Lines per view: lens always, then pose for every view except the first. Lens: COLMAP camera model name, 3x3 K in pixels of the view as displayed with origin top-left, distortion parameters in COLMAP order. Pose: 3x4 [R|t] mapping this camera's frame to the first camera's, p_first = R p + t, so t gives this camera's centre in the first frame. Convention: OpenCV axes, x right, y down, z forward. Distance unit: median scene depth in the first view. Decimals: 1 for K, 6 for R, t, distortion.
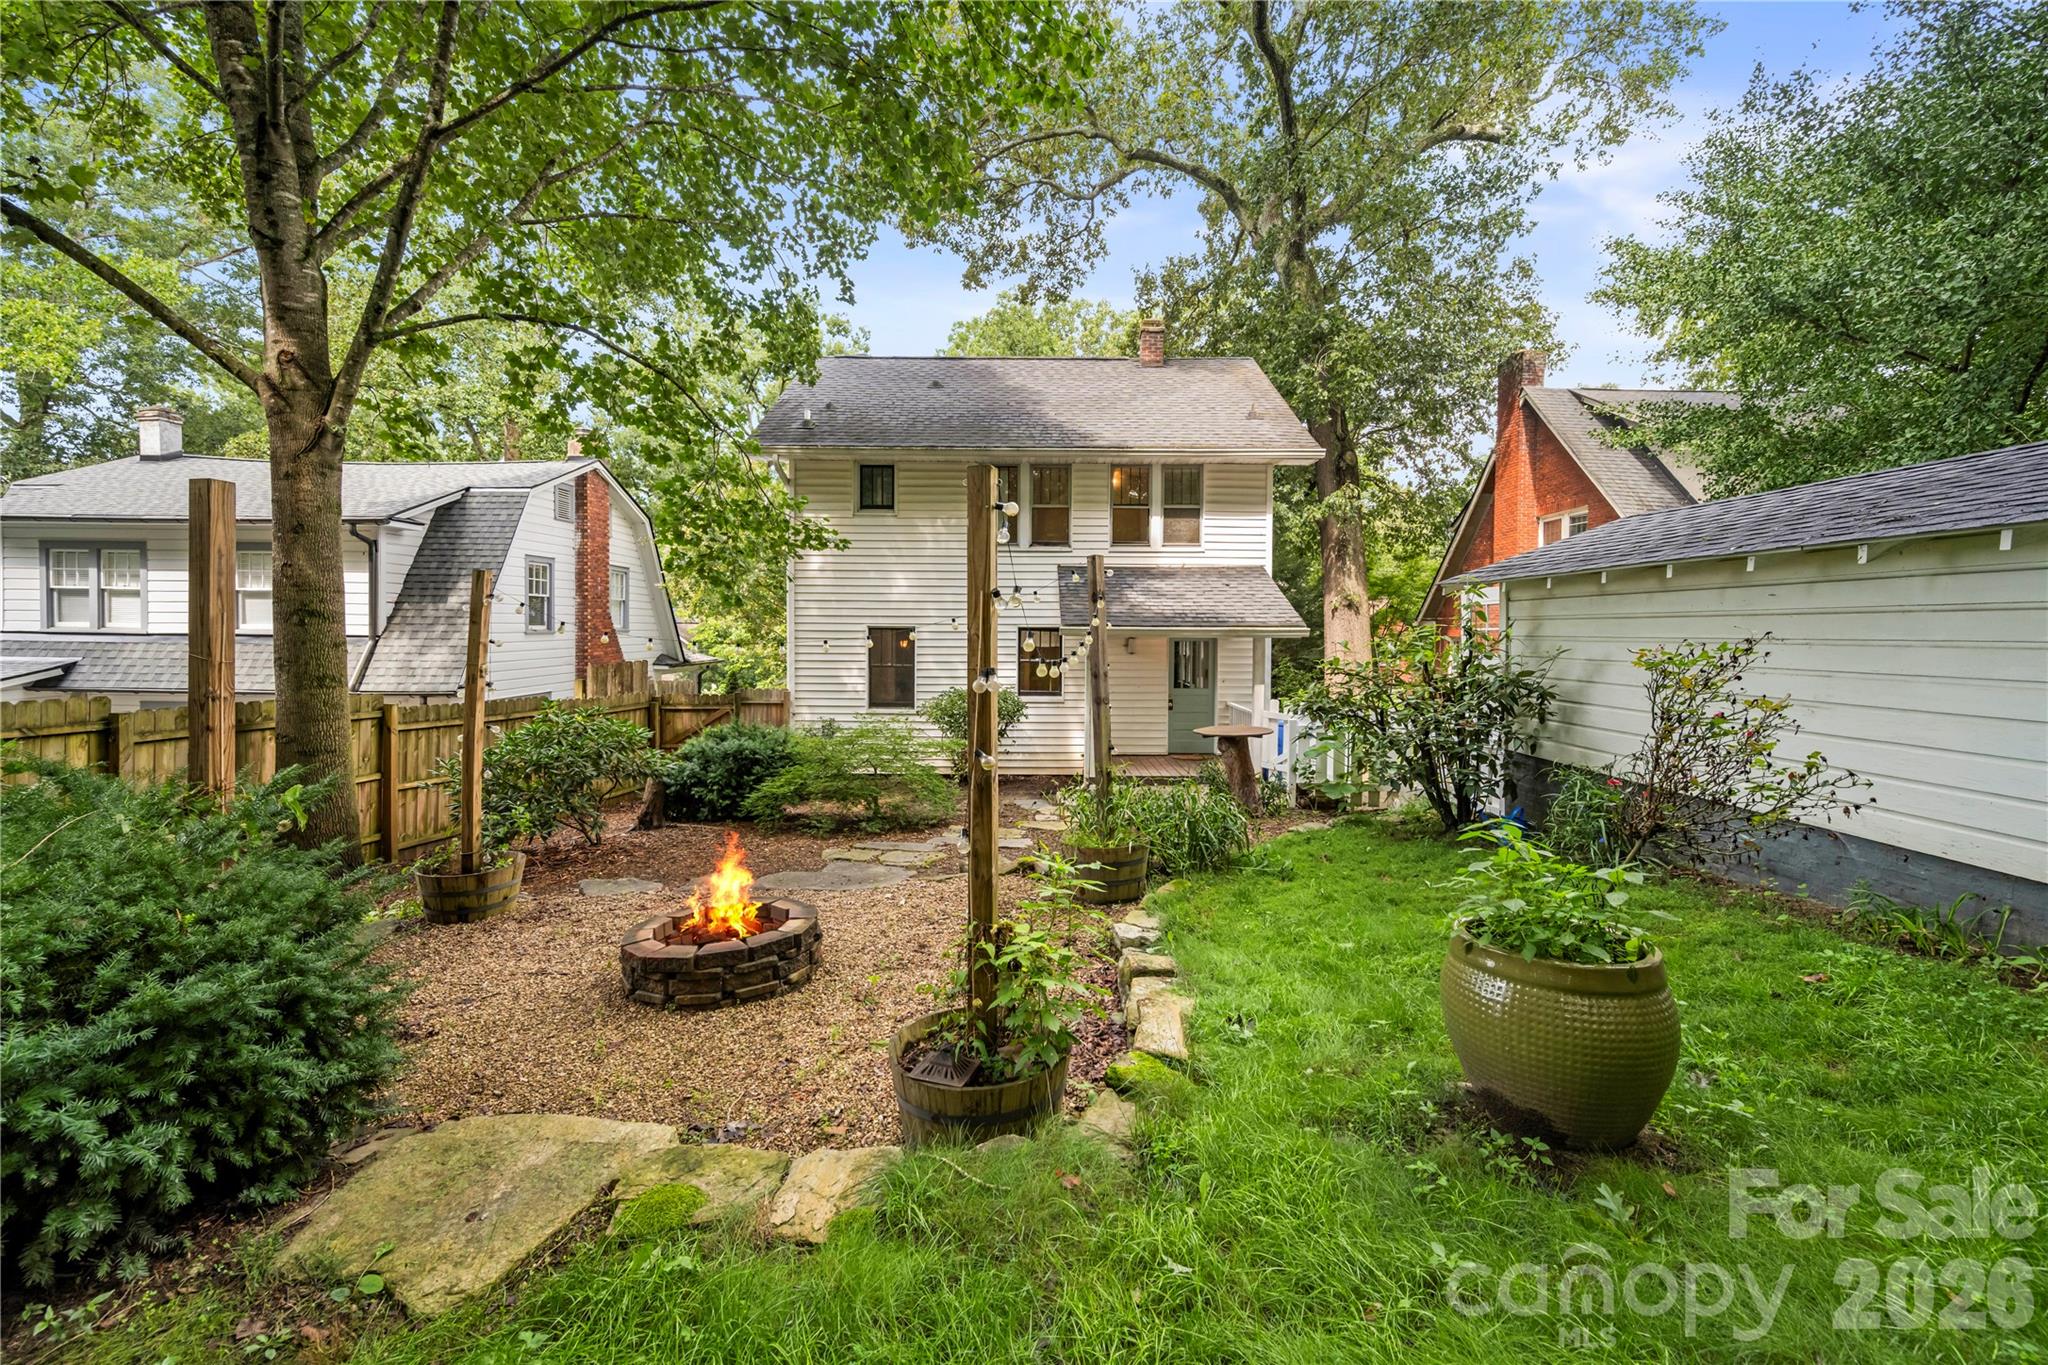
lens RADIAL K [[835.8, 0, 1025.0], [0, 835.8, 635.9], [0, 0, 1]] dist [0.000609, 0.000150]
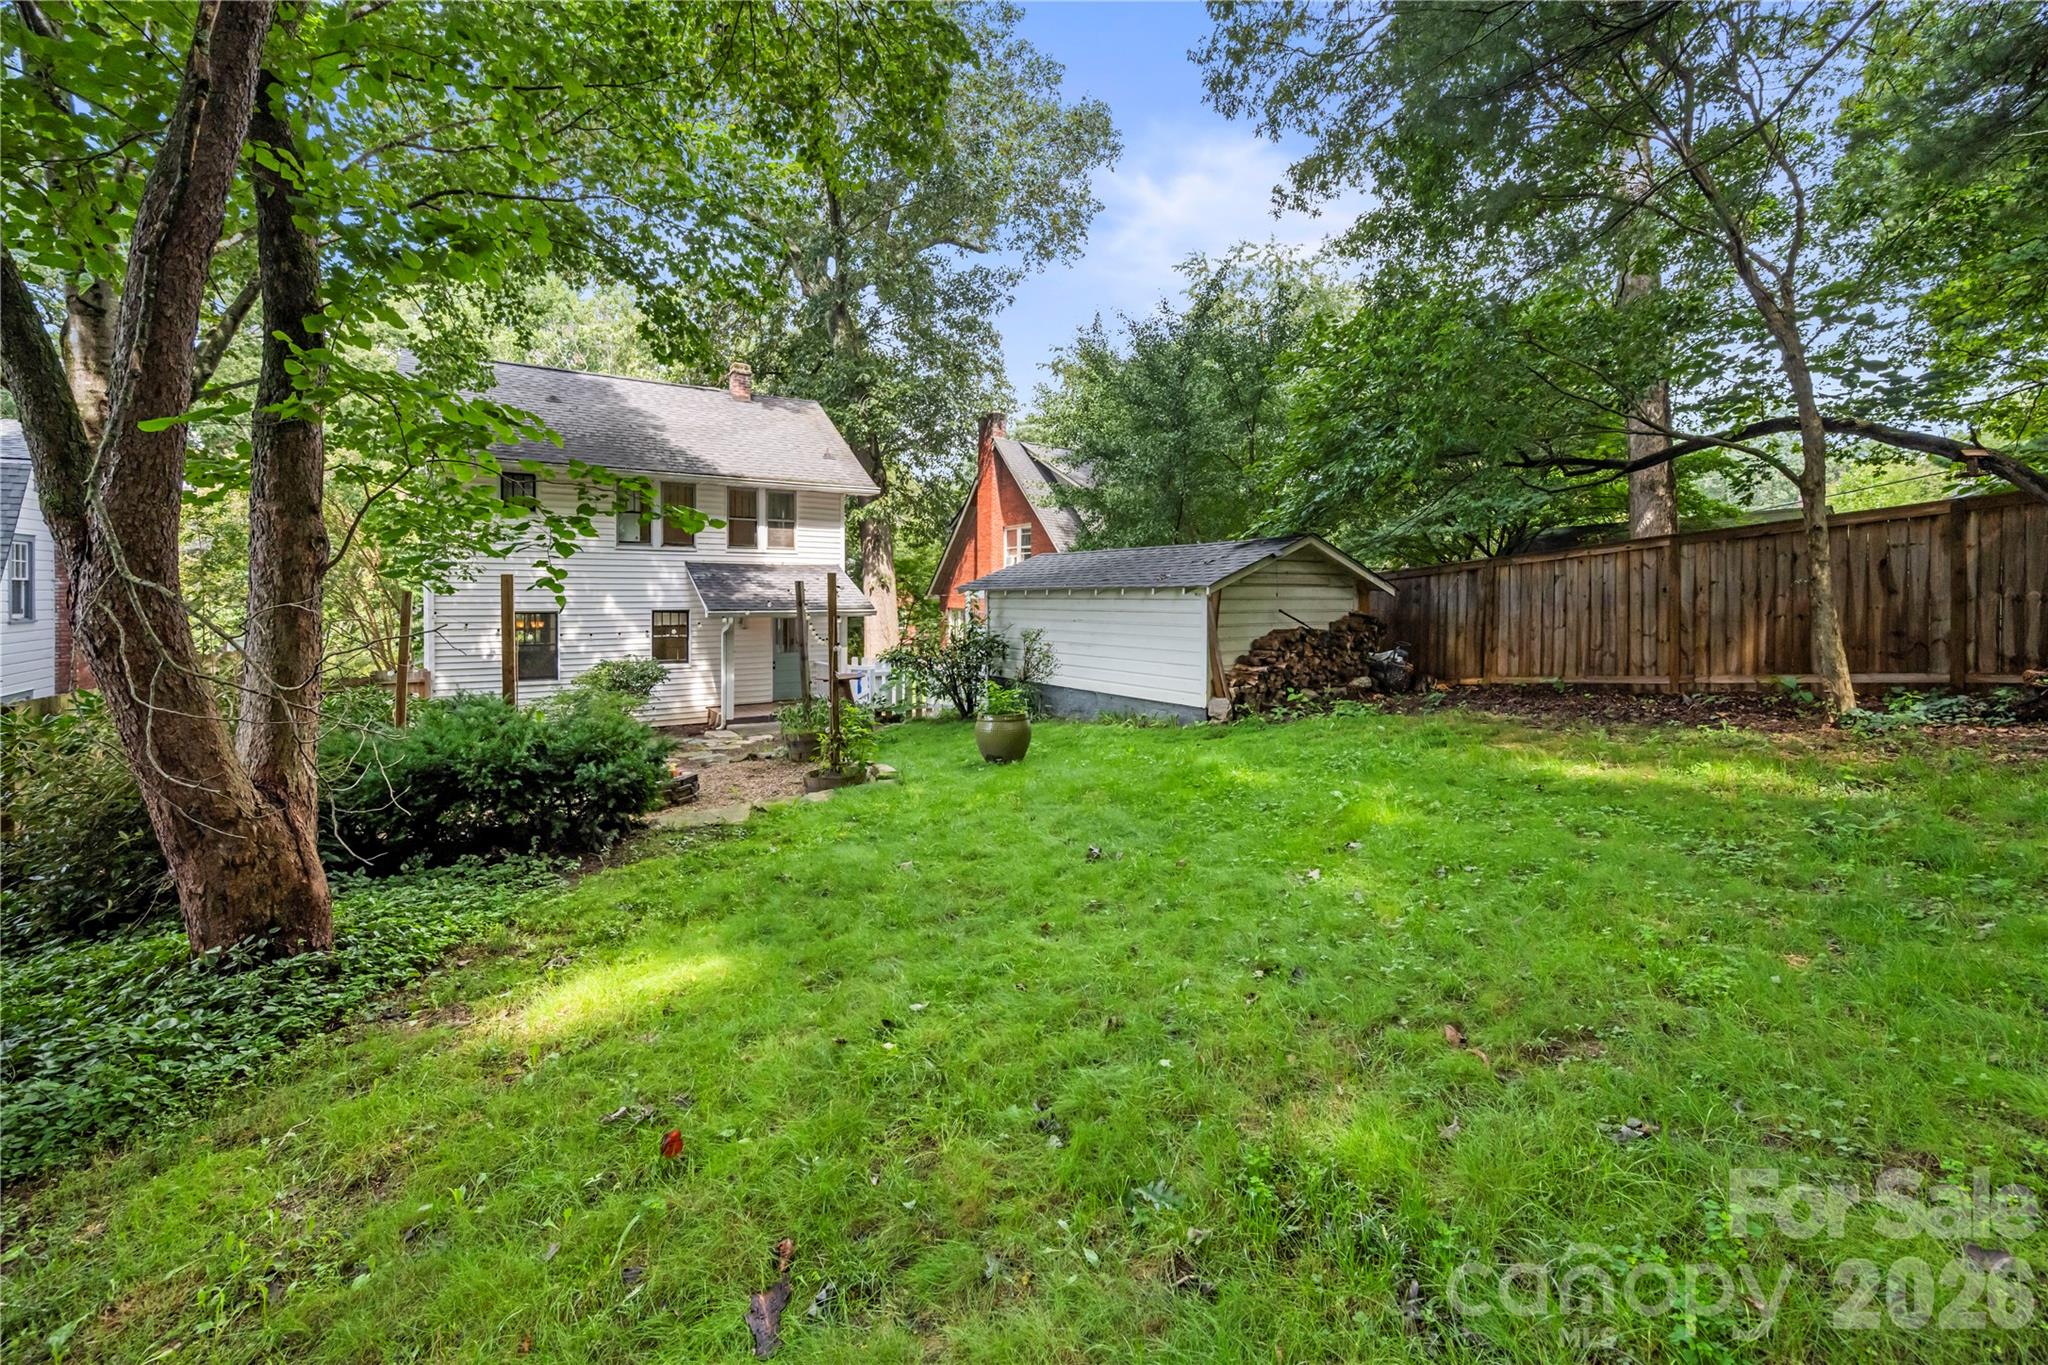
lens RADIAL K [[835.8, 0, 1025.0], [0, 835.8, 635.9], [0, 0, 1]] dist [0.000609, 0.000150]
pose [[0.841237, -0.035243, 0.539516, -0.220059], [0.011349, 0.998804, 0.047549, -0.025399], [-0.540547, -0.033877, 0.840631, -0.373644]]
